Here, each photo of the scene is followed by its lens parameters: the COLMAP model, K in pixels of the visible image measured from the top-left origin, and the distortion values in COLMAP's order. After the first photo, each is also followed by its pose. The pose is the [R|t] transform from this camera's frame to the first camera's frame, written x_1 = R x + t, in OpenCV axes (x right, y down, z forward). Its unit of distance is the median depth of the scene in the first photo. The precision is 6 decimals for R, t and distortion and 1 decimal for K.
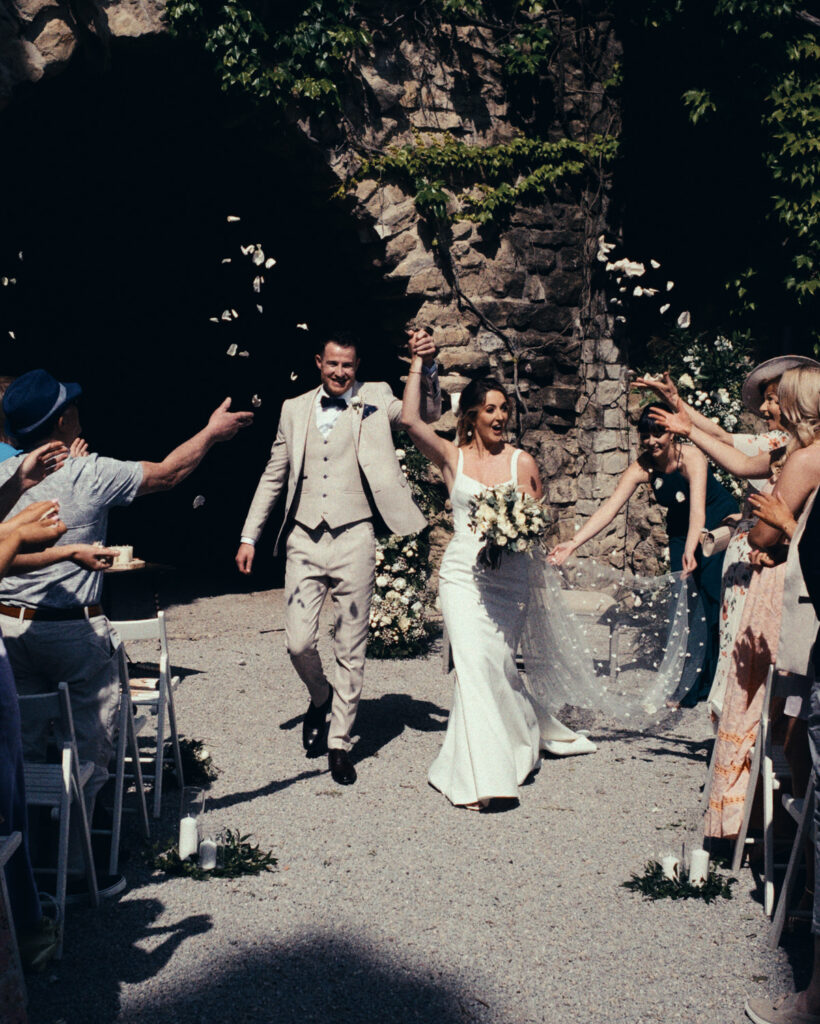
lens RADIAL K [[1368.3, 0, 410.5], [0, 1368.3, 515.1], [0, 0, 1]] dist [-0.026004, 0.000000]
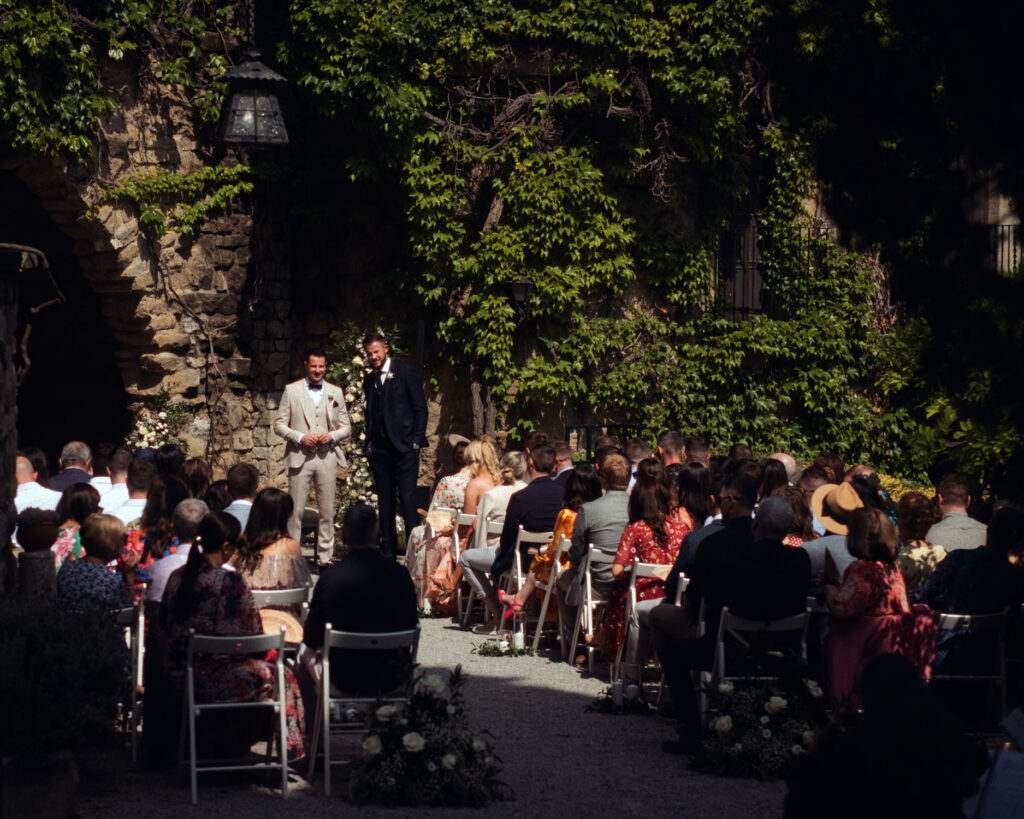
lens RADIAL K [[2339.6, 0, 512.1], [0, 2339.6, 409.4], [0, 0, 1]] dist [0.546707, 0.000000]
pose [[0.936147, -0.020242, 0.351024, -0.444060], [0.034050, 0.998868, -0.033206, 0.036530], [-0.349955, 0.043038, 0.935777, -1.188840]]
